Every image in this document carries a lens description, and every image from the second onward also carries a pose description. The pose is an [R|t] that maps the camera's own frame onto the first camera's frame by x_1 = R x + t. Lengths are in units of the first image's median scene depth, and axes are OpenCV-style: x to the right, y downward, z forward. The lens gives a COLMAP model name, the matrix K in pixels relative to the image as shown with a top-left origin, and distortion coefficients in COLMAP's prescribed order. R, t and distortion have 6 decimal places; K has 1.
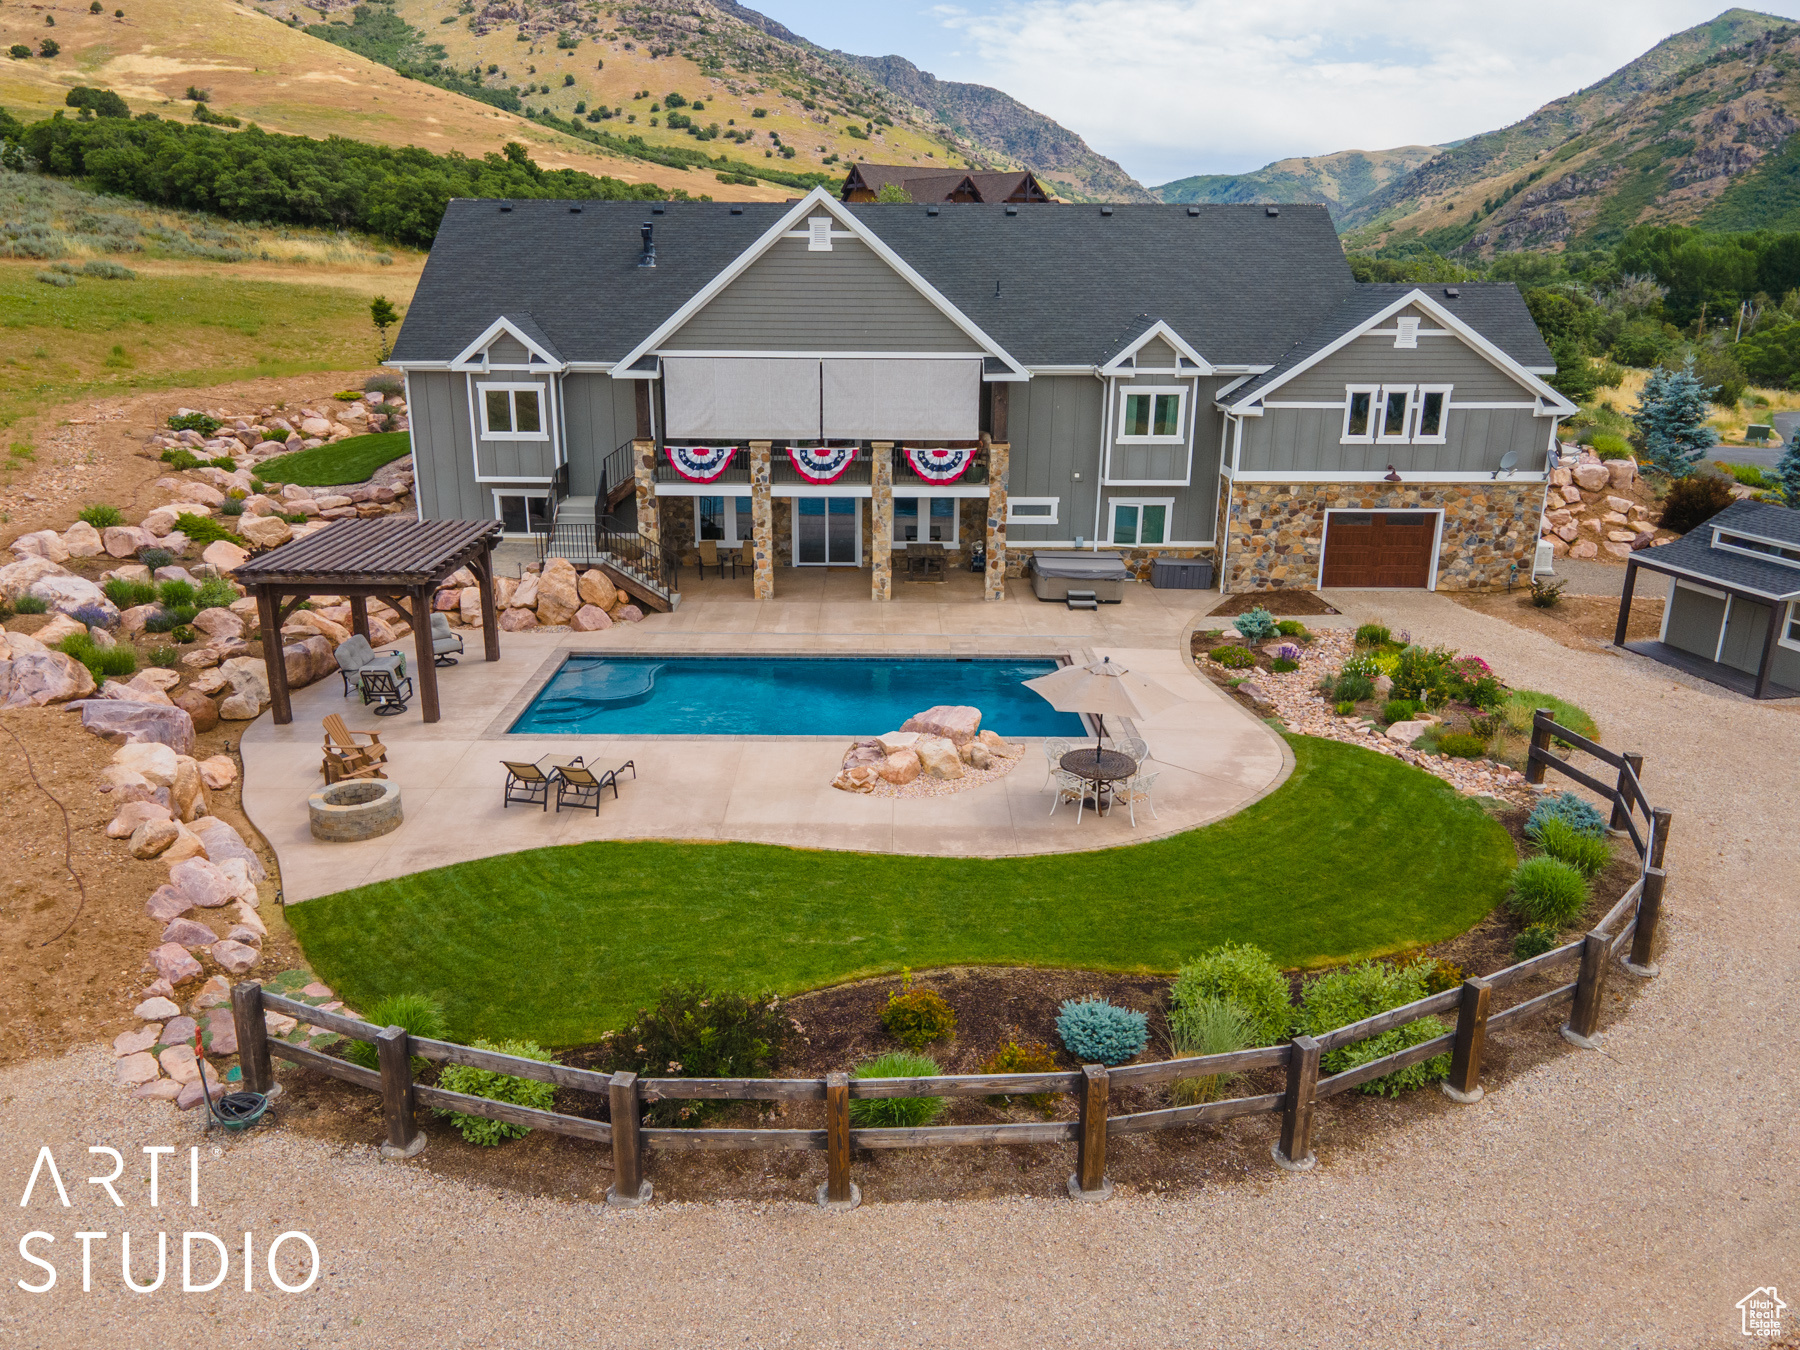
lens RADIAL K [[1315.8, 0, 892.8], [0, 1315.8, 657.3], [0, 0, 1]] dist [0.035238, 0.027273]
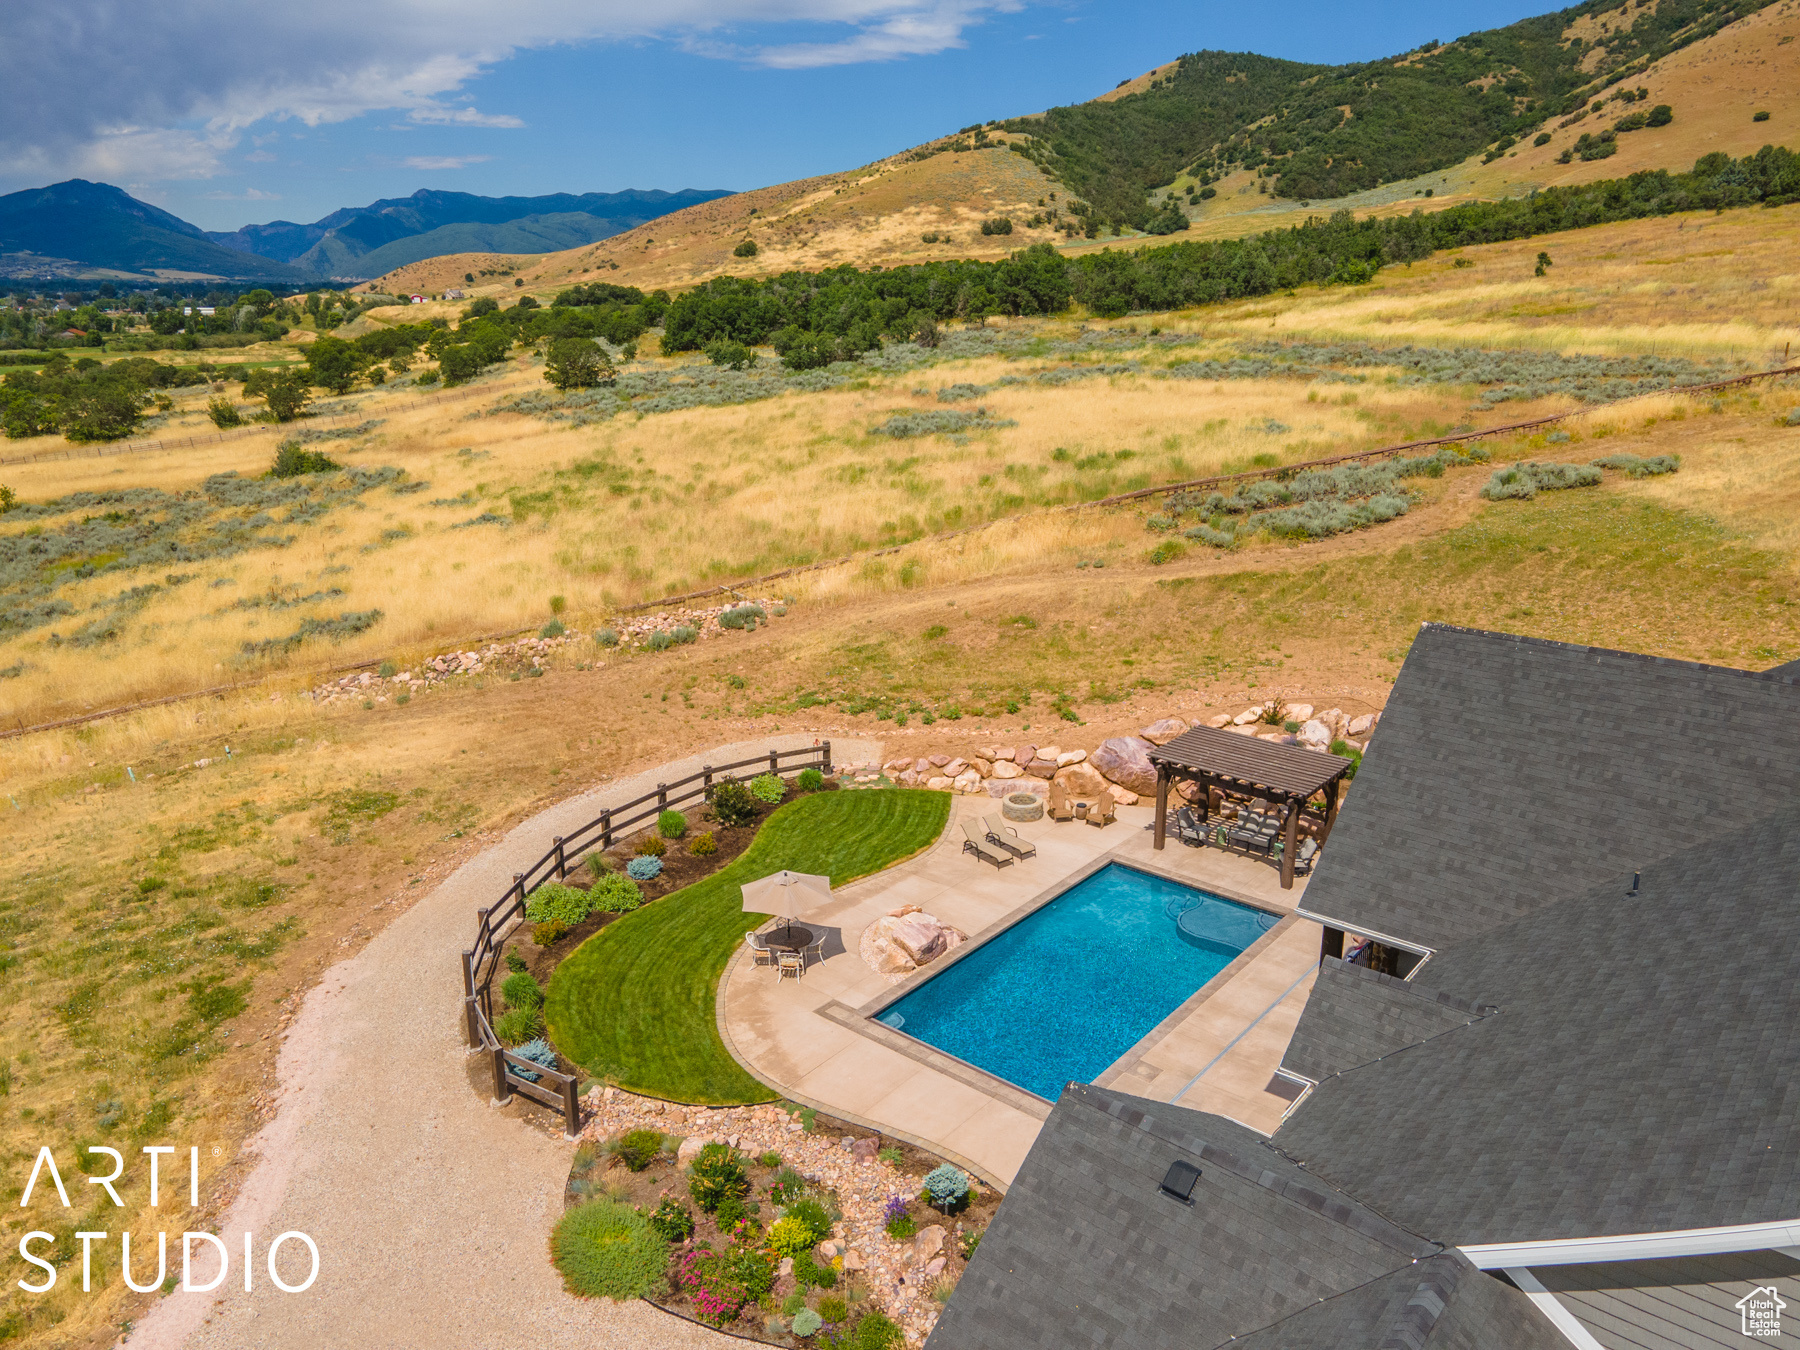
lens RADIAL K [[1315.8, 0, 889.9], [0, 1315.8, 672.8], [0, 0, 1]] dist [0.035238, 0.027273]
pose [[-0.645175, 0.214940, -0.733178, 0.634311], [-0.223949, 0.864264, 0.450438, -0.503591], [0.730477, 0.454805, -0.509466, 0.957966]]
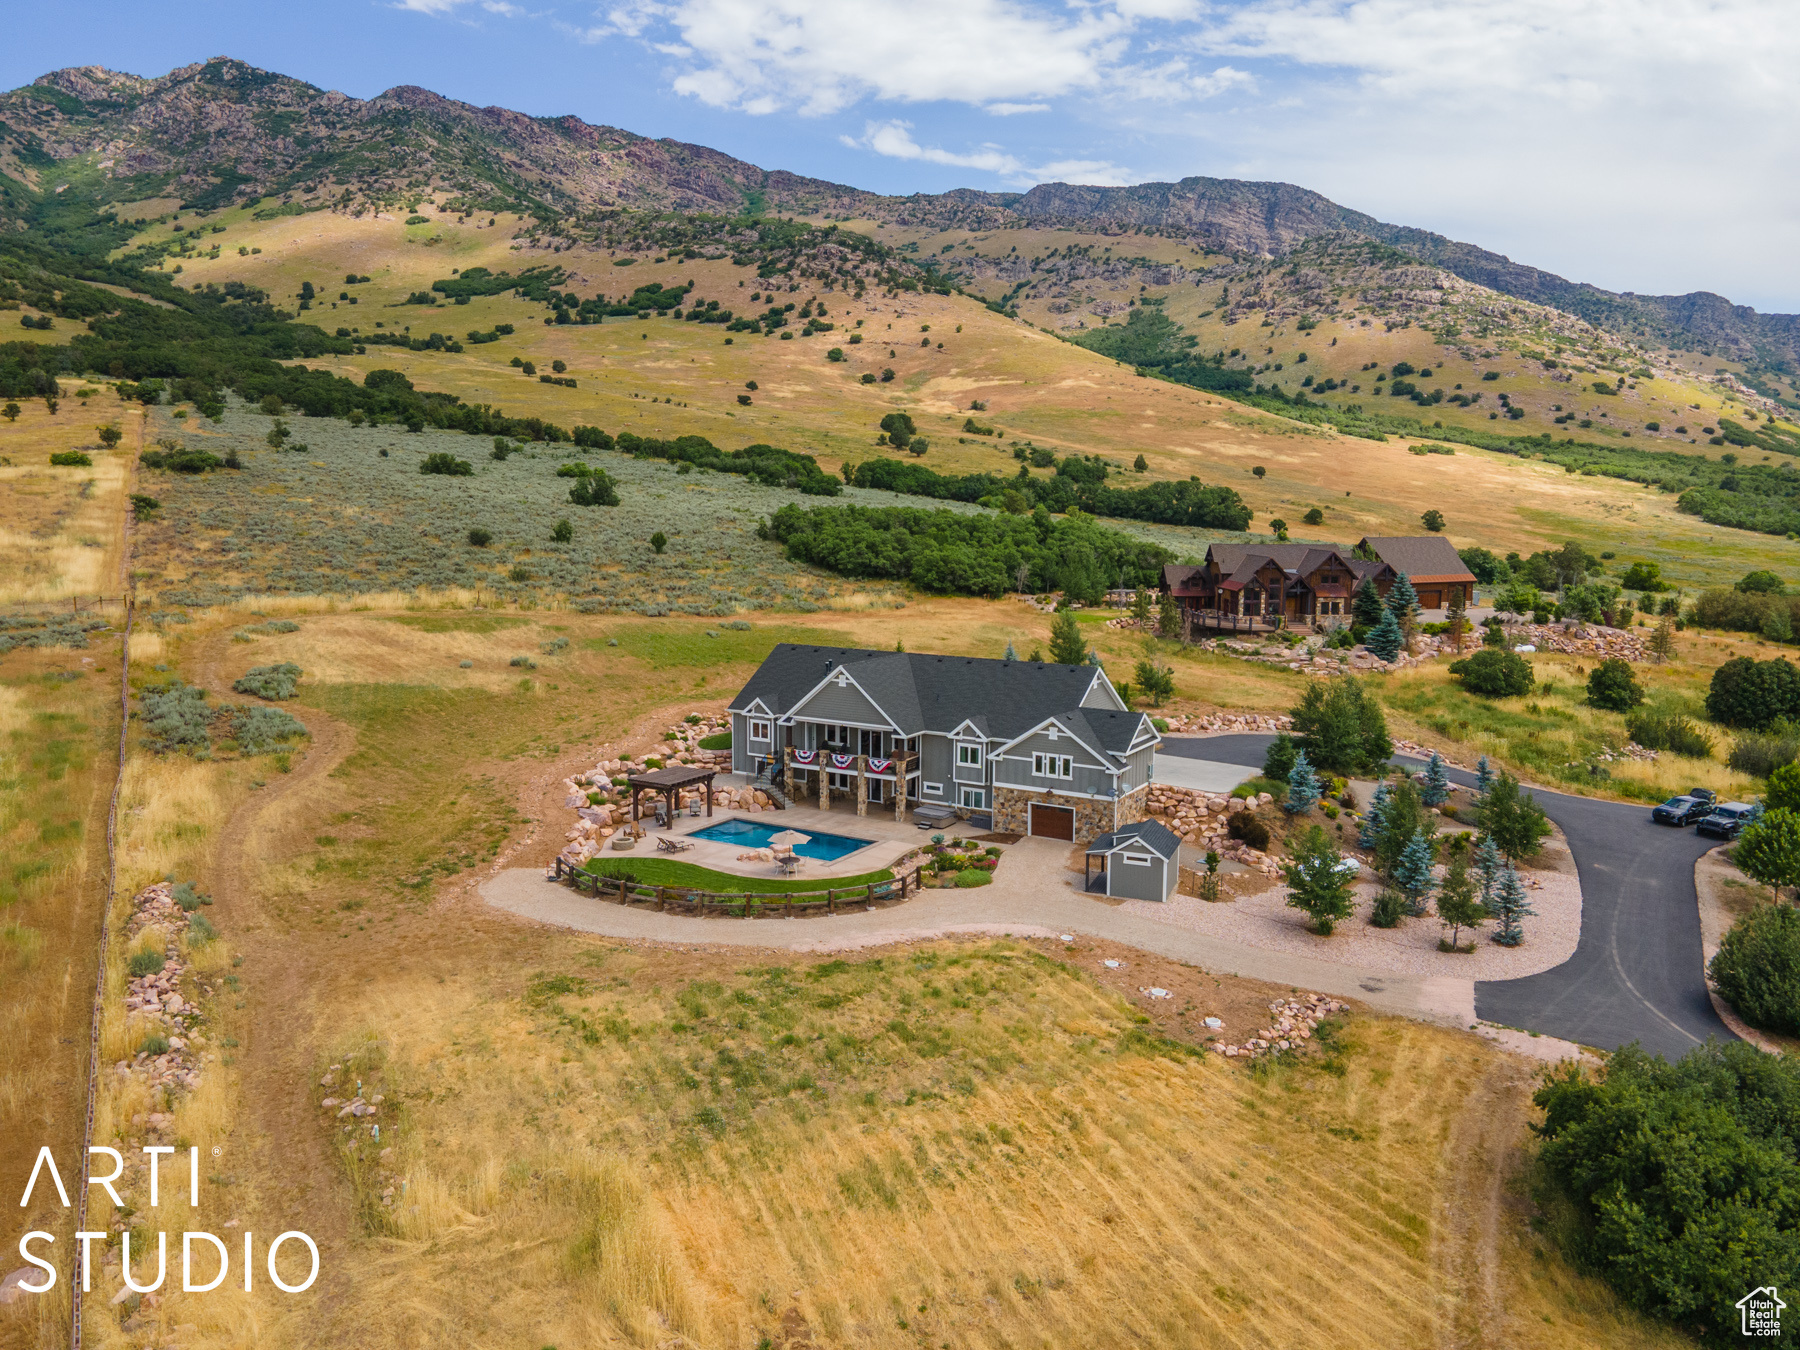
lens RADIAL K [[1315.8, 0, 885.3], [0, 1315.8, 658.3], [0, 0, 1]] dist [0.035238, 0.027273]
pose [[0.853317, 0.062220, -0.517667, 1.188327], [-0.151103, 0.979757, -0.131317, -0.013230], [0.499017, 0.190276, 0.845445, -1.067384]]
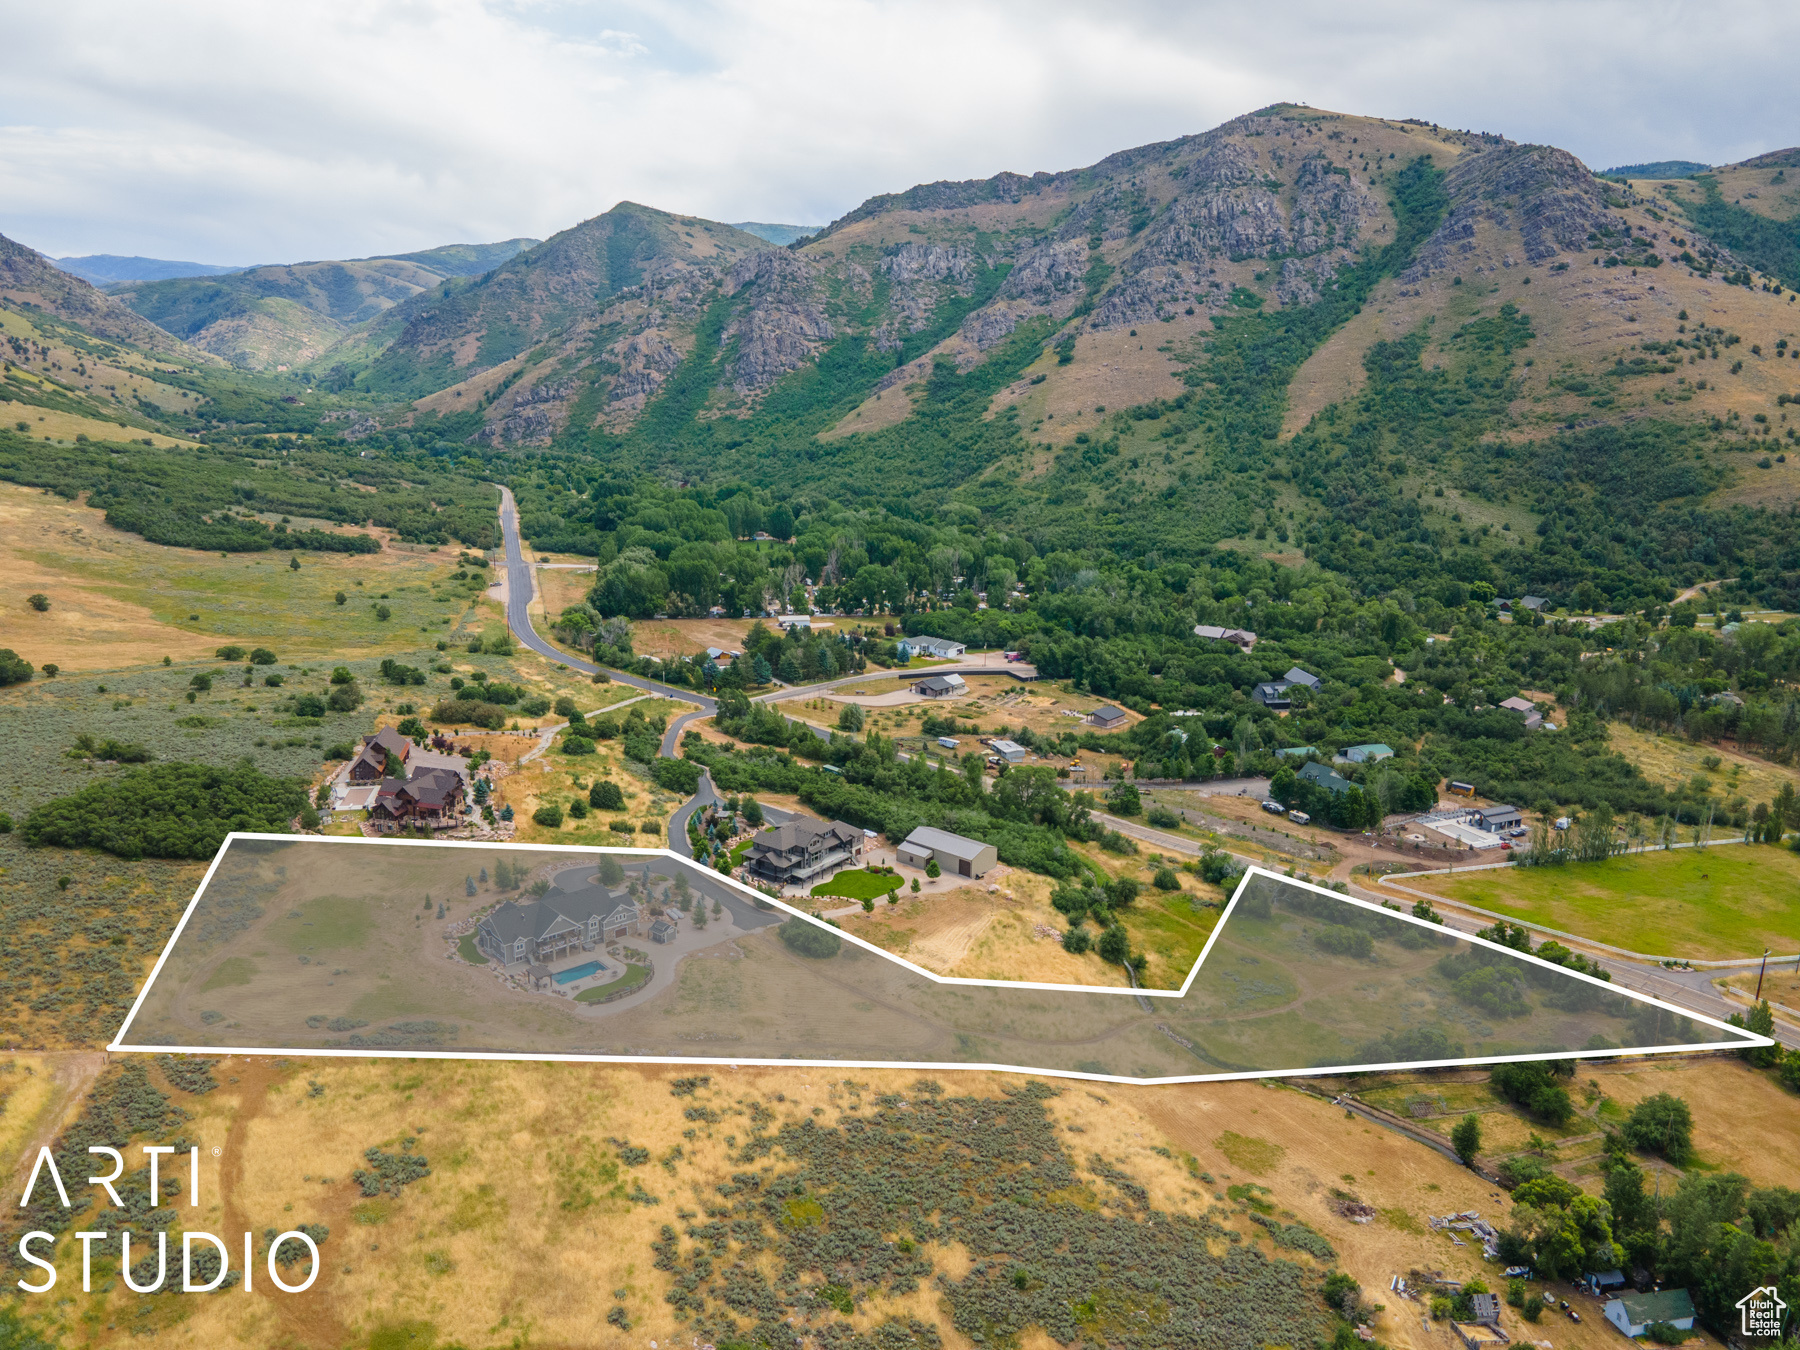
lens RADIAL K [[1315.8, 0, 888.6], [0, 1315.8, 673.6], [0, 0, 1]] dist [0.035238, 0.027273]
pose [[0.761583, -0.153710, 0.629575, -2.974182], [0.174330, 0.984248, 0.029419, -1.465685], [-0.624180, 0.087349, 0.776382, -5.935310]]
